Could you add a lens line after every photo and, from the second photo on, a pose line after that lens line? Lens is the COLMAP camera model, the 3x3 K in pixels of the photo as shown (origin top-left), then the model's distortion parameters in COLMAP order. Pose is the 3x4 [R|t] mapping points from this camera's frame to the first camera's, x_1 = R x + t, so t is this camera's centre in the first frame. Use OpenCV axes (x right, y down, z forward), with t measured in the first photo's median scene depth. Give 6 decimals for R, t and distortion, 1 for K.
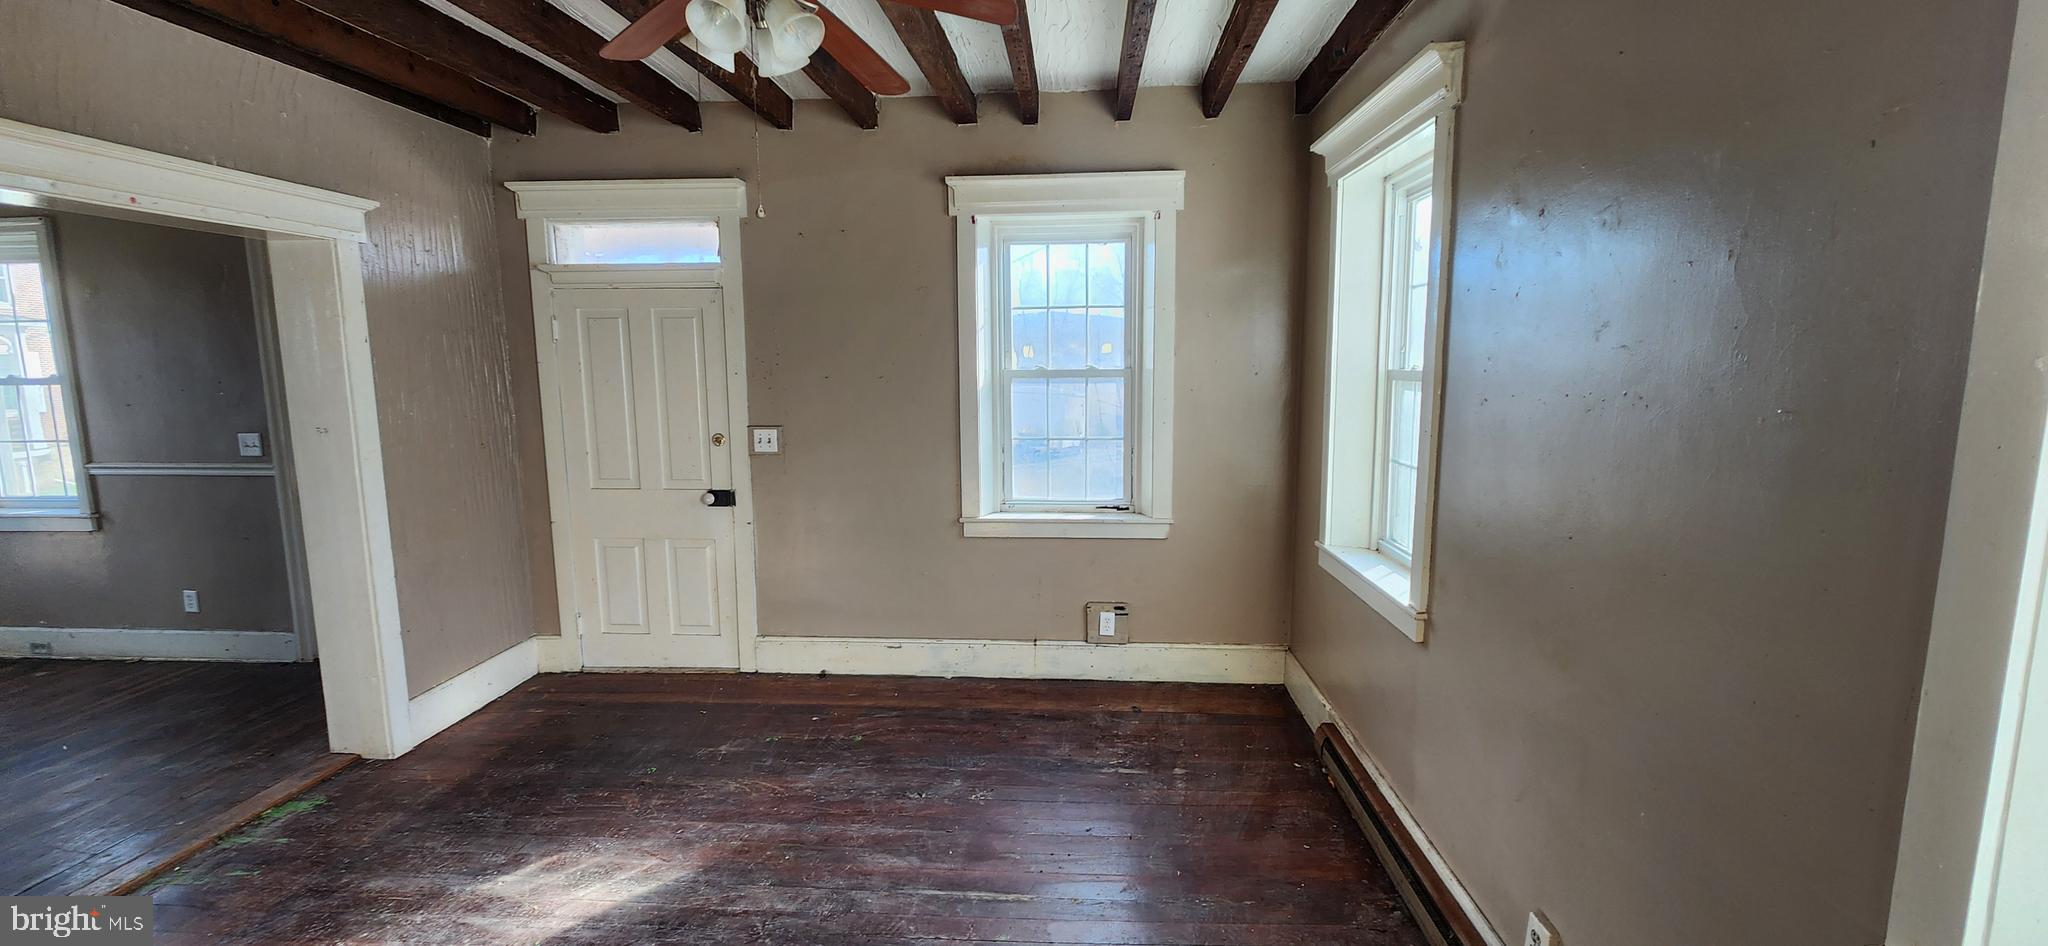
lens RADIAL K [[829.8, 0, 1042.8], [0, 829.8, 475.7], [0, 0, 1]] dist [-0.003097, -0.000367]
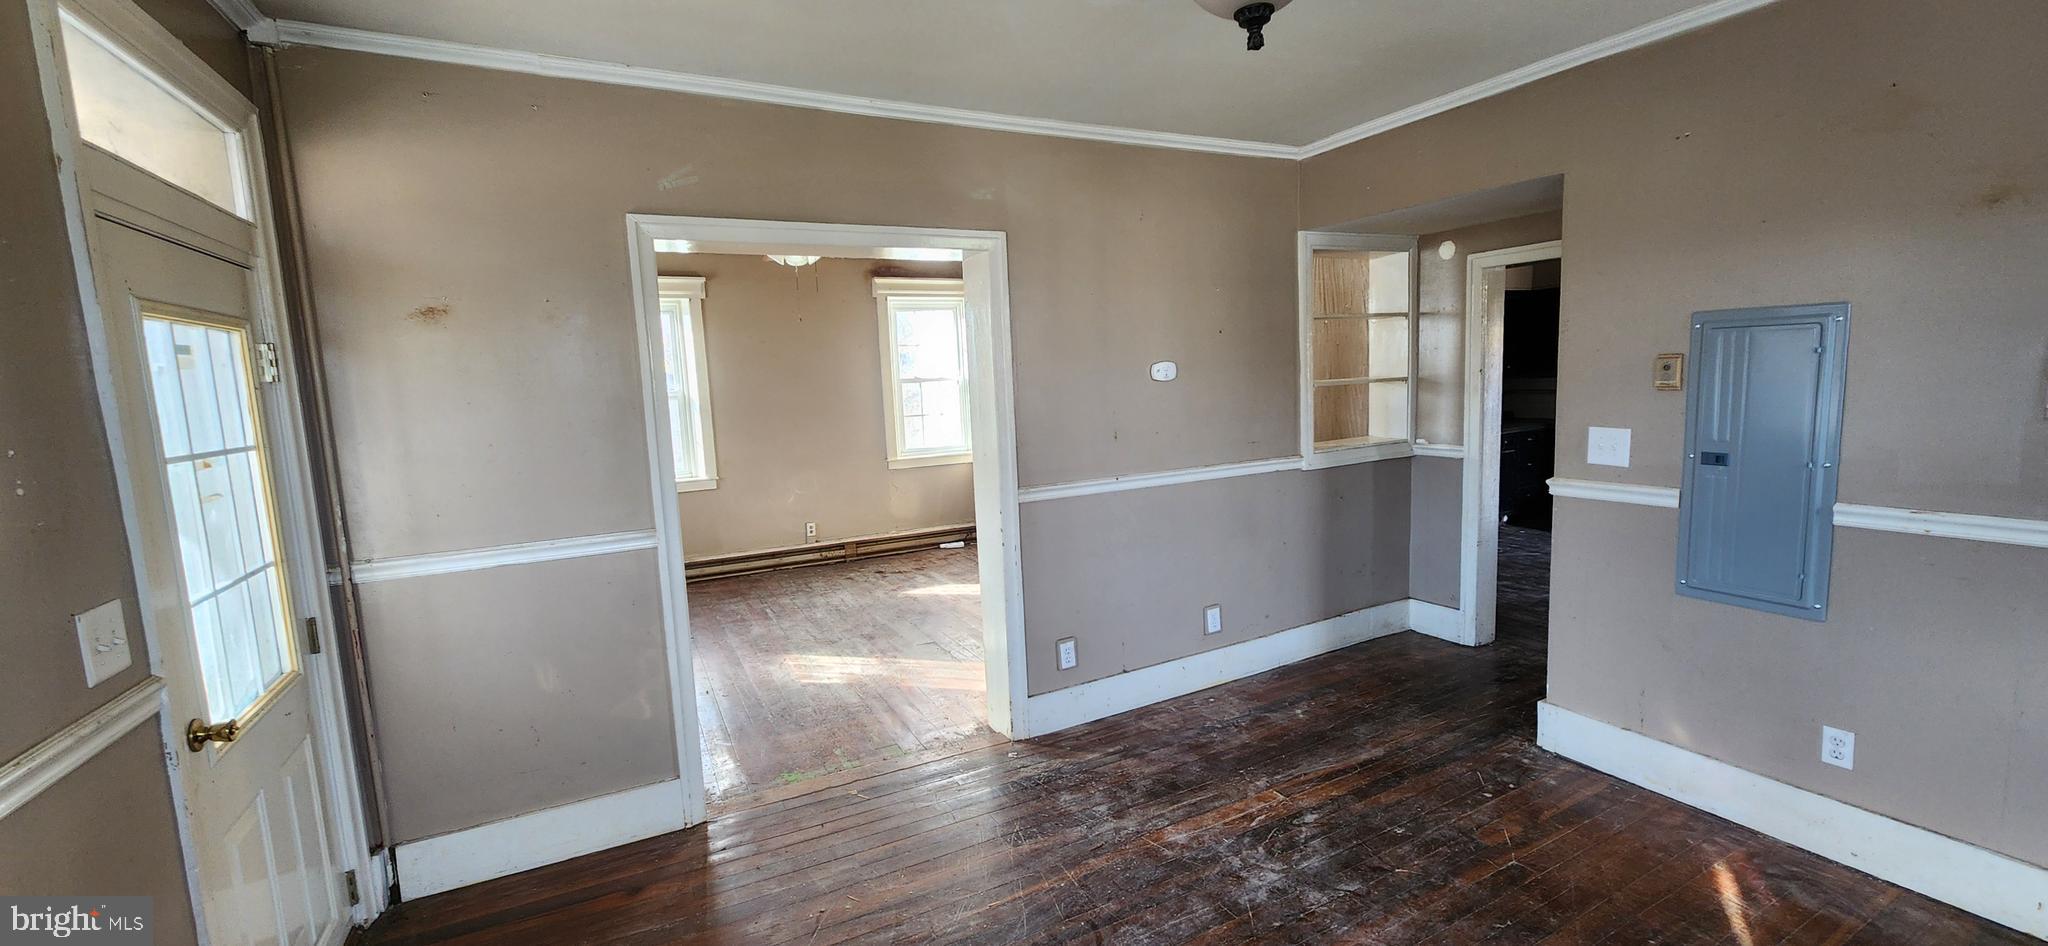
lens RADIAL K [[842.0, 0, 1033.5], [0, 842.0, 474.6], [0, 0, 1]] dist [0.001630, -0.000085]
pose [[-0.510120, -0.074759, 0.856848, -1.741793], [0.163136, 0.969722, 0.181729, -0.124321], [-0.844491, 0.232487, -0.482478, 1.034299]]
